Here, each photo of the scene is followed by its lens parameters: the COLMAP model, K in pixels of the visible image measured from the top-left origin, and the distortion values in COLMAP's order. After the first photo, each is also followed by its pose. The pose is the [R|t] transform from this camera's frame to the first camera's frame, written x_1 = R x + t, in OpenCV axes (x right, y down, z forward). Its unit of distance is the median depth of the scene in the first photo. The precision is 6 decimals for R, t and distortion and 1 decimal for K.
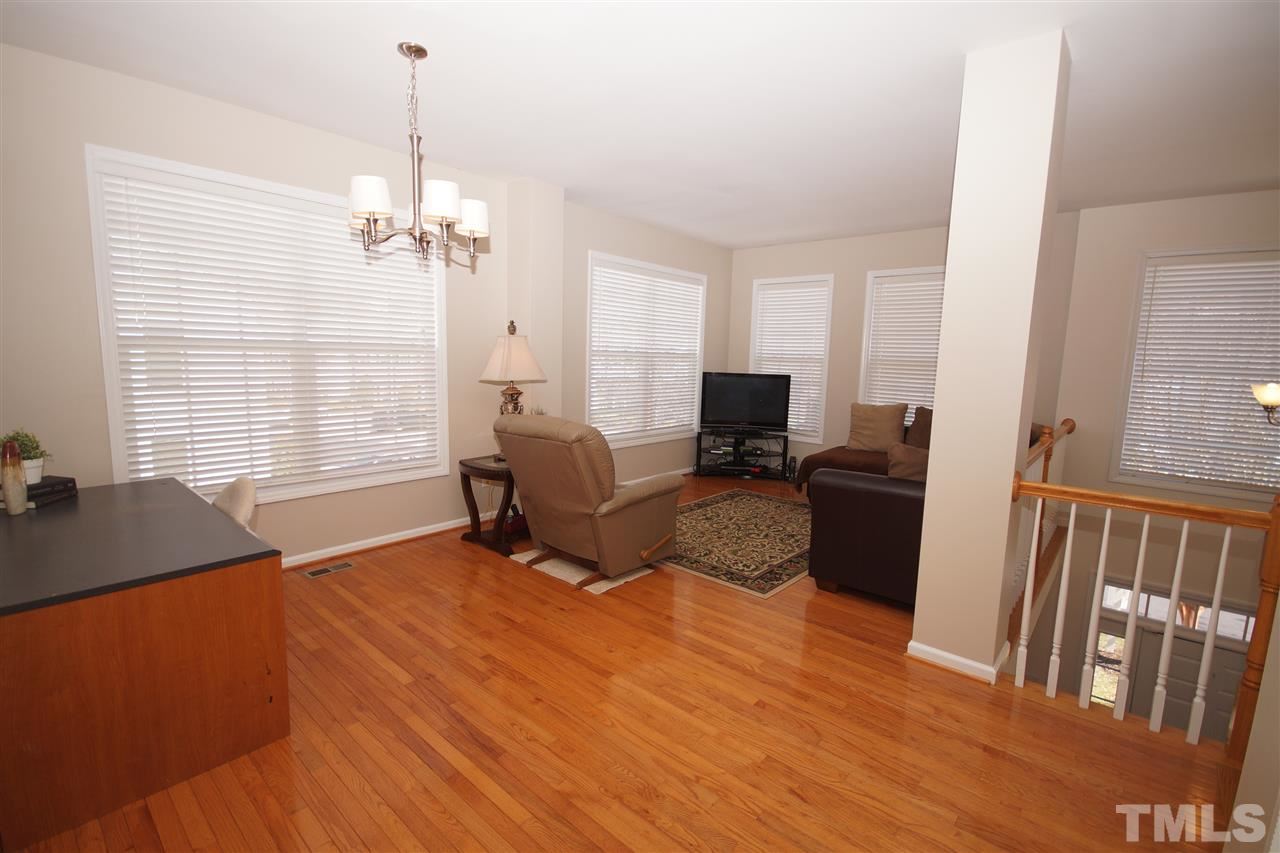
lens RADIAL K [[568.8, 0, 640.0], [0, 568.8, 426.5], [0, 0, 1]] dist [0.004315, -0.011849]
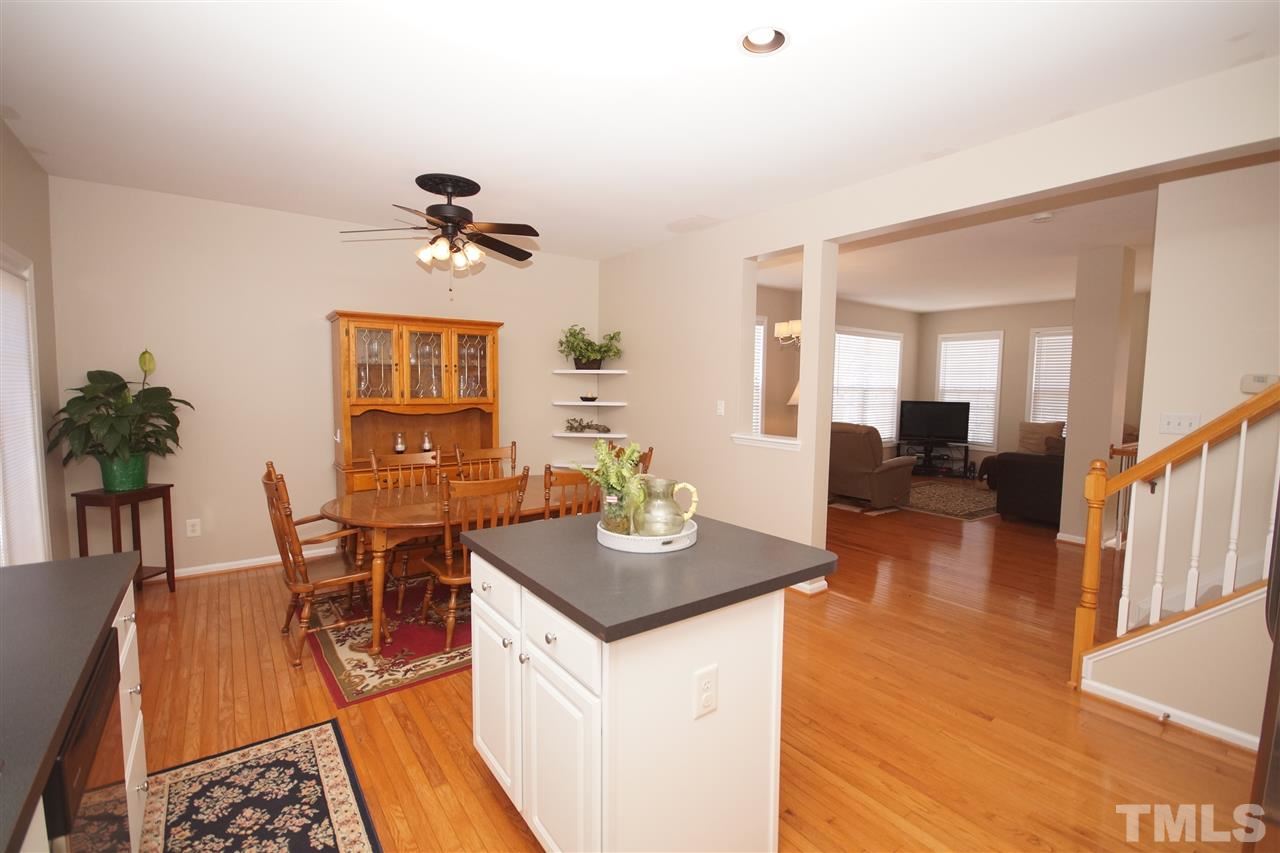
lens RADIAL K [[568.8, 0, 640.0], [0, 568.8, 426.5], [0, 0, 1]] dist [0.004315, -0.011849]
pose [[0.974728, 0.004327, -0.223355, -0.228156], [-0.017087, 0.998327, -0.055229, 0.064607], [0.222742, 0.057650, 0.973171, -0.574967]]
